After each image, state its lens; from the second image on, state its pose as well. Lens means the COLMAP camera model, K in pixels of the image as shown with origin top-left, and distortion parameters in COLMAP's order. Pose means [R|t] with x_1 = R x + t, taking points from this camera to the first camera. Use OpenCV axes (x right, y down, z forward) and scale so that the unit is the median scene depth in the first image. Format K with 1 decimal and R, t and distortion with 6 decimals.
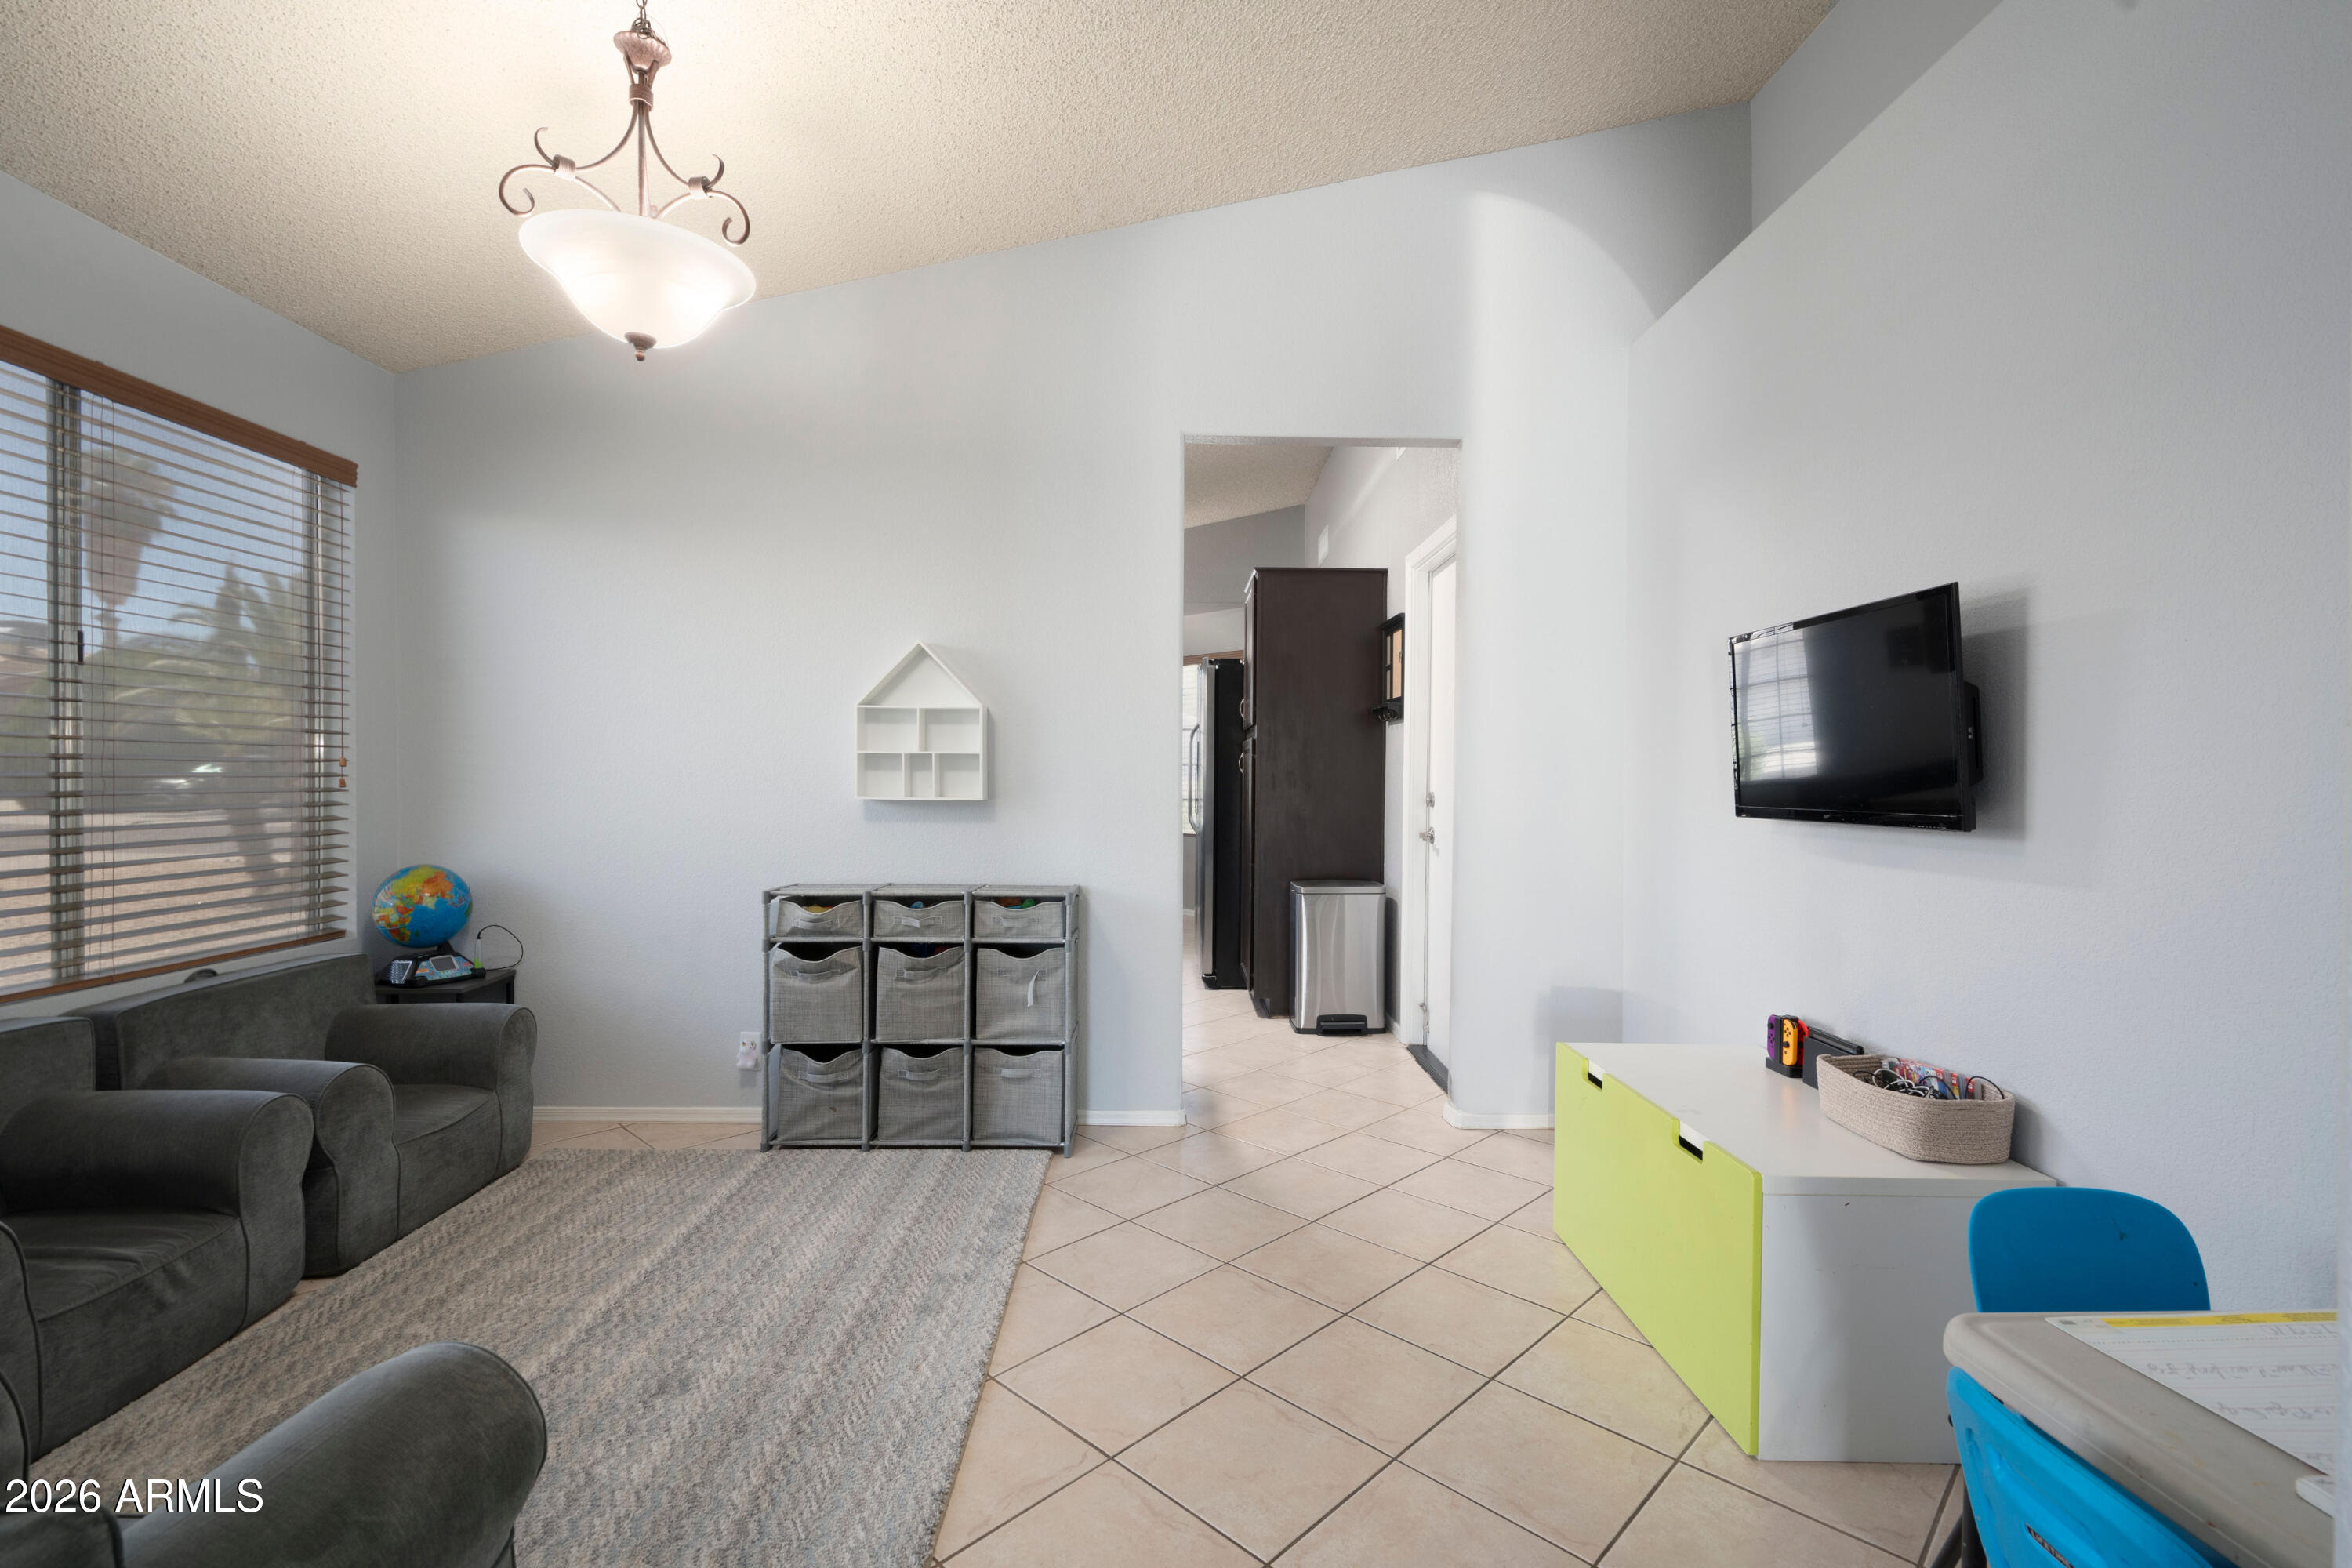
lens RADIAL K [[1056.9, 0, 1176.0], [0, 1056.9, 784.0], [0, 0, 1]] dist [-0.036690, 0.024768]
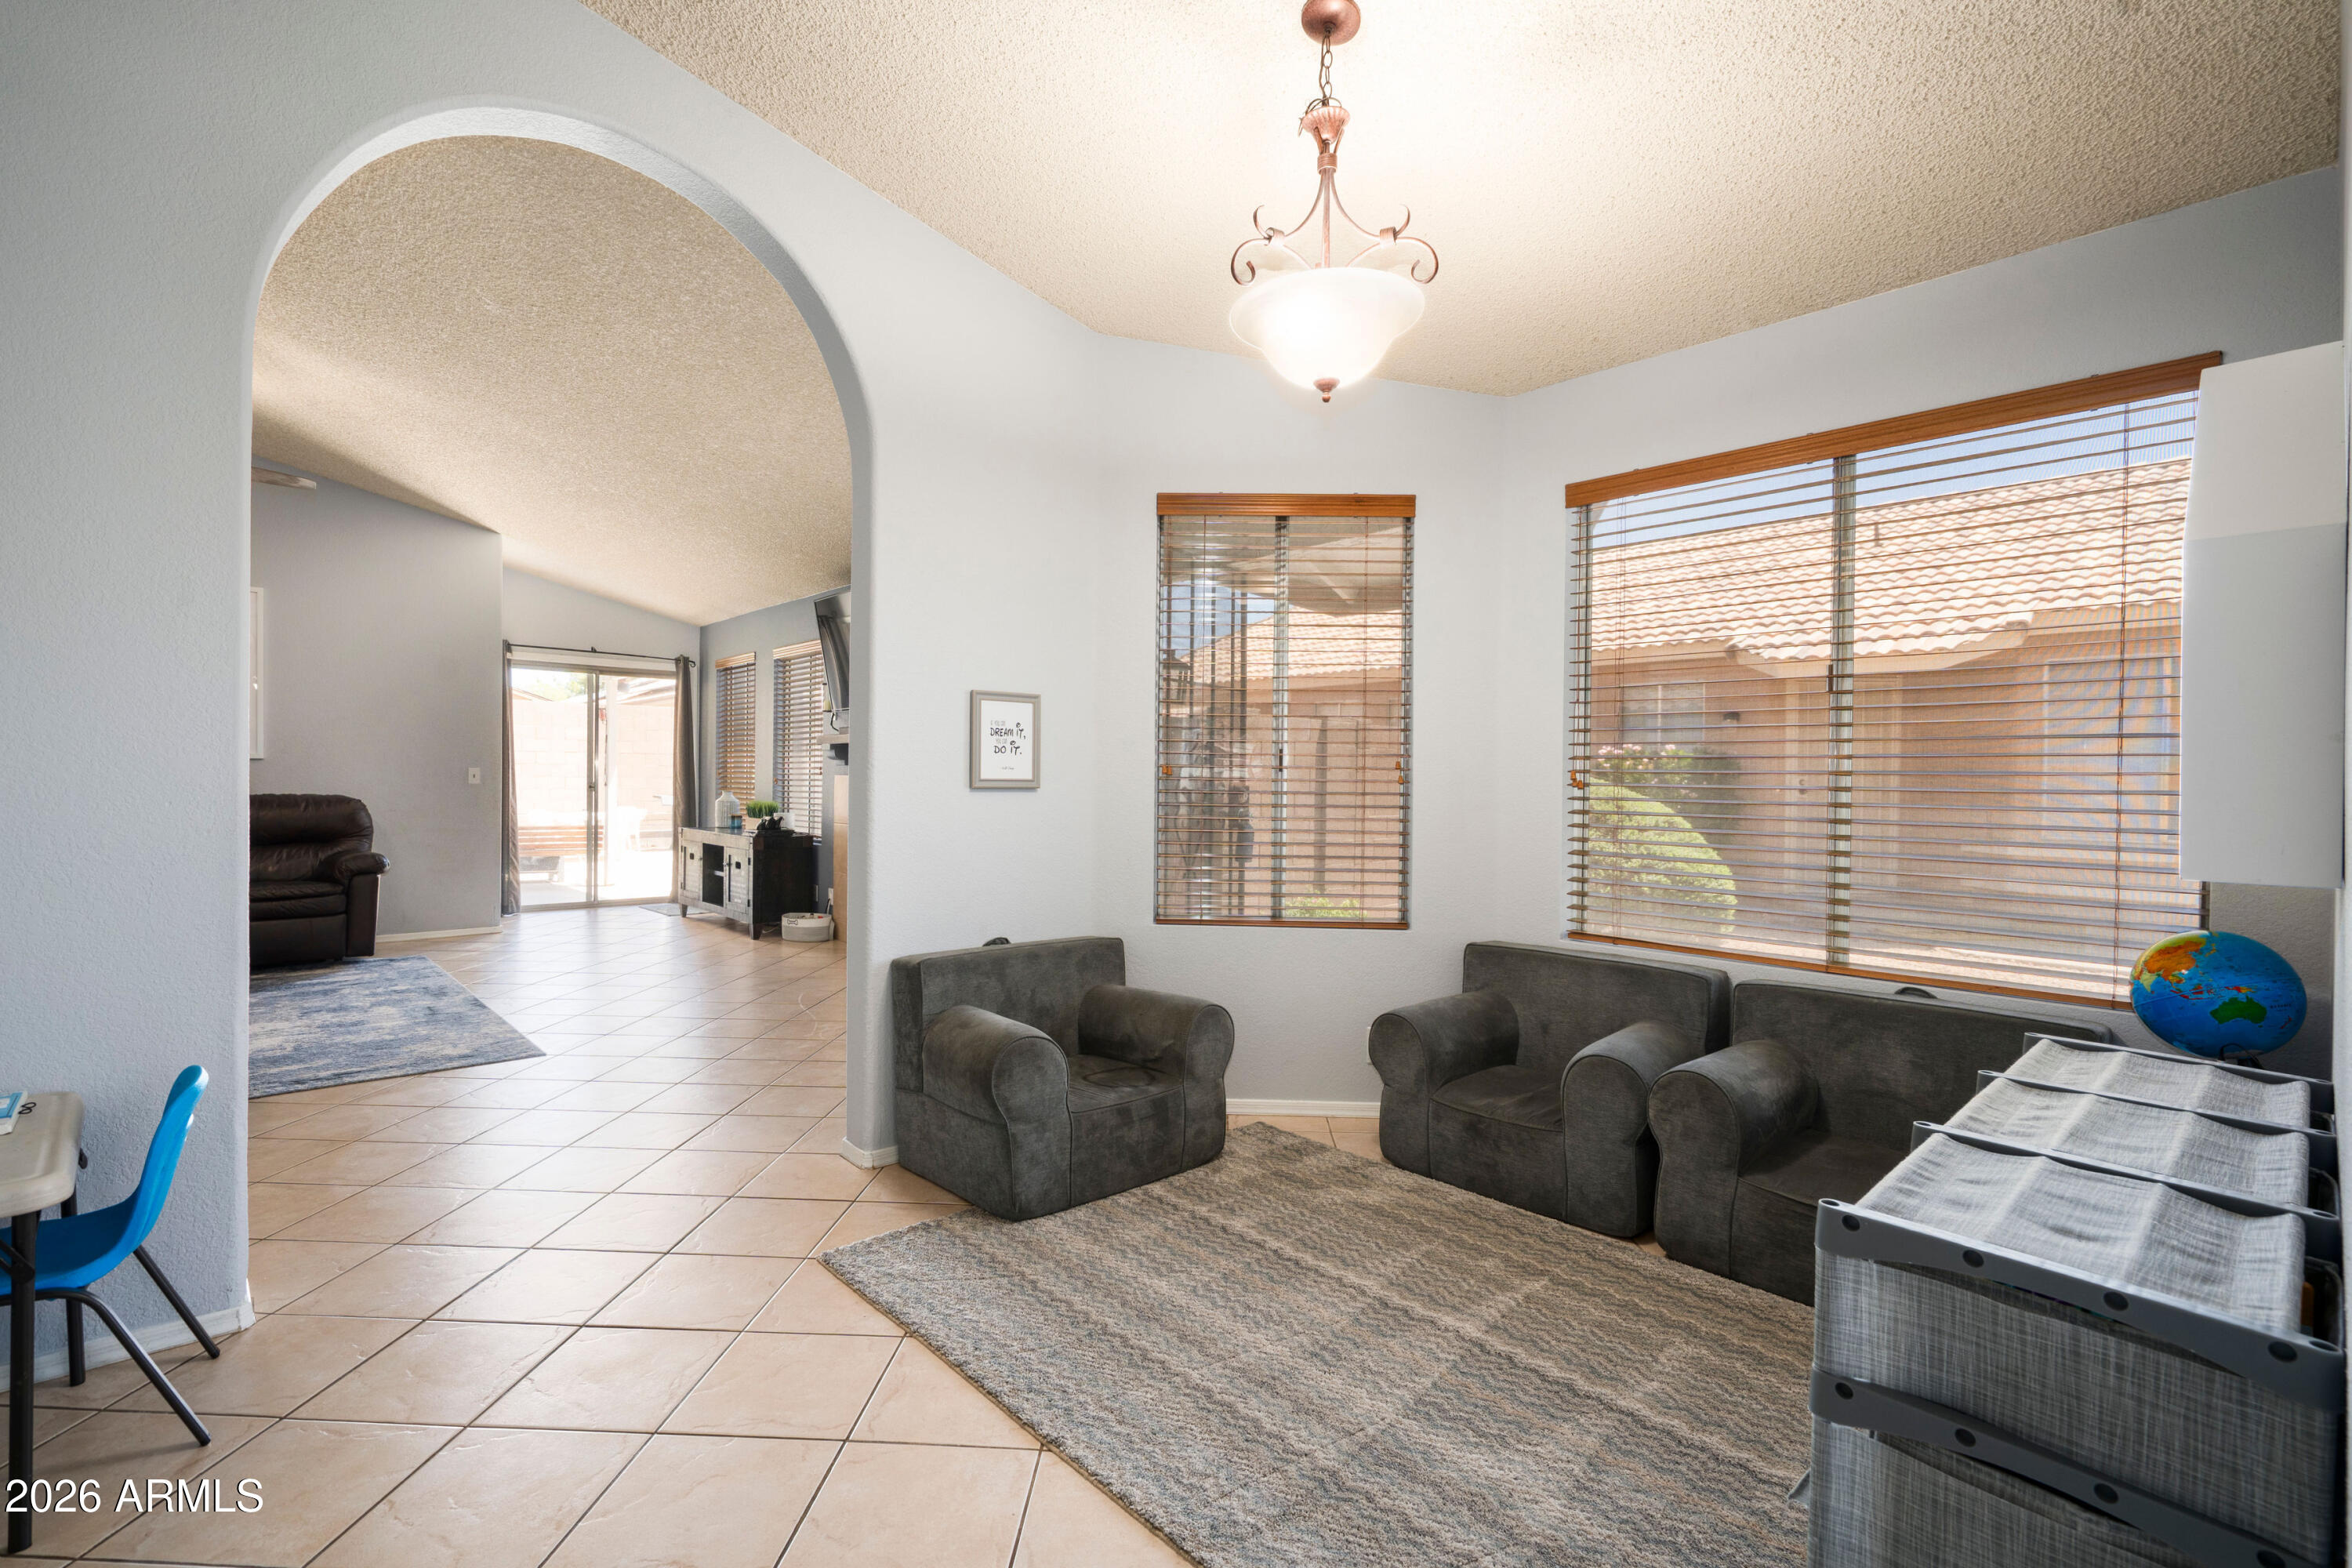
lens RADIAL K [[1056.9, 0, 1176.0], [0, 1056.9, 784.0], [0, 0, 1]] dist [-0.036690, 0.024768]
pose [[-0.746121, -0.010345, -0.665731, 0.276713], [-0.022015, 0.999716, 0.009139, -0.009254], [0.665447, 0.021475, -0.746136, 1.419188]]
